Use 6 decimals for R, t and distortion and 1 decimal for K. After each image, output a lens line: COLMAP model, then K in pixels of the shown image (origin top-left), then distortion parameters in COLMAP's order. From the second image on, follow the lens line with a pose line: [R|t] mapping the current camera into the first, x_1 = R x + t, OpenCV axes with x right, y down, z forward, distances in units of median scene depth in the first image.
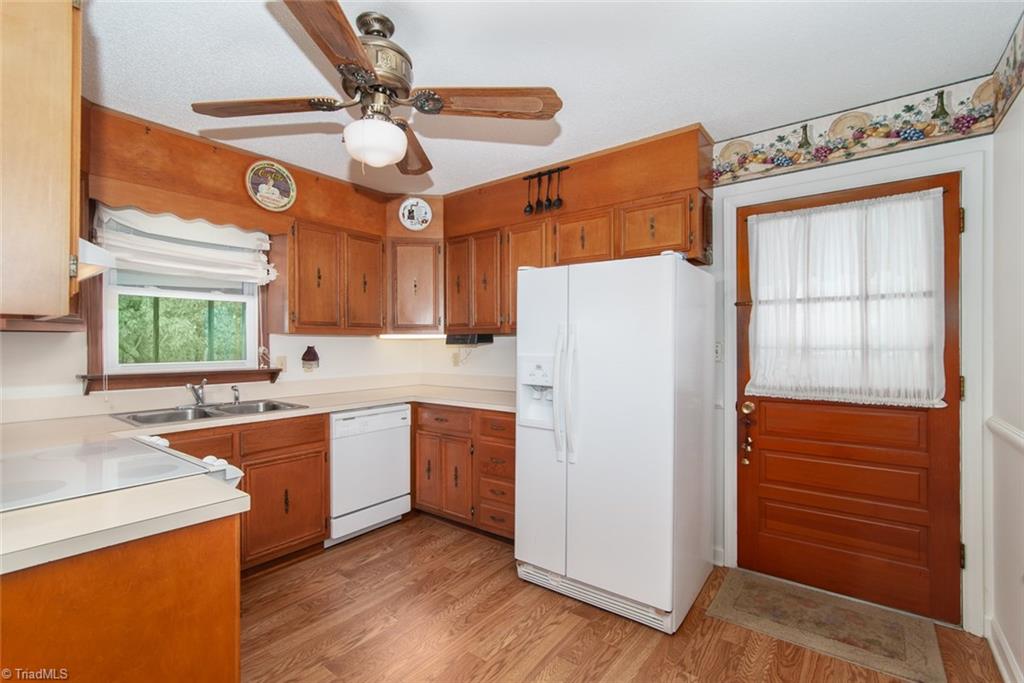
lens RADIAL K [[471.3, 0, 509.8], [0, 471.3, 341.1], [0, 0, 1]] dist [0.003189, -0.000107]
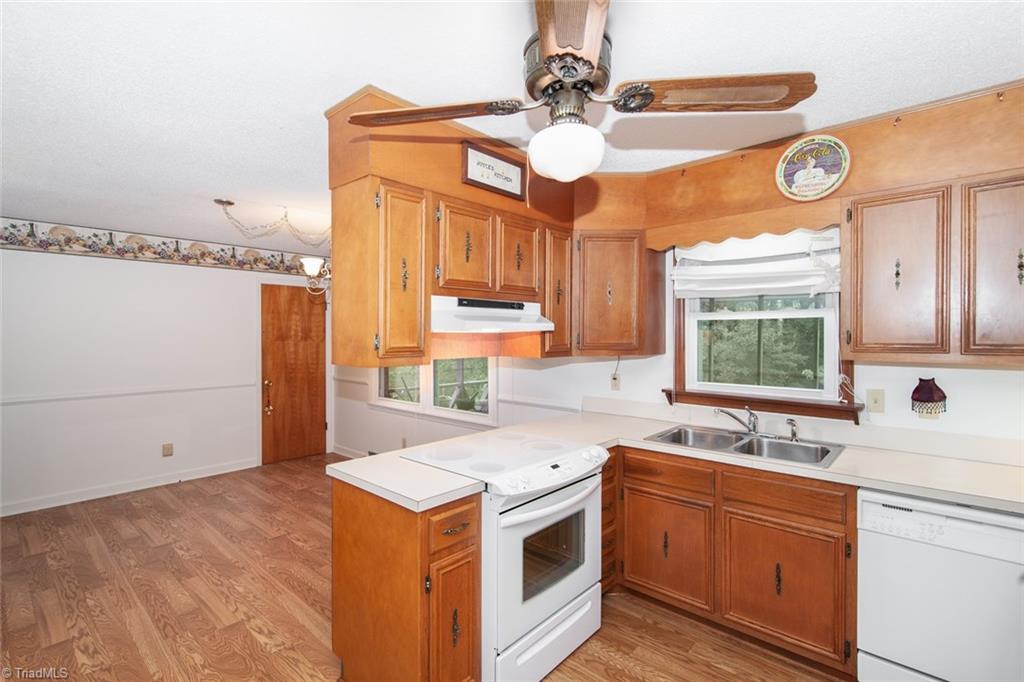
lens RADIAL K [[471.3, 0, 510.5], [0, 471.3, 339.1], [0, 0, 1]] dist [0.003189, -0.000107]
pose [[-0.080306, 0.005735, -0.996754, 0.304380], [-0.000942, 0.999983, 0.005830, -0.054127], [0.996770, 0.001407, -0.080299, 0.575148]]
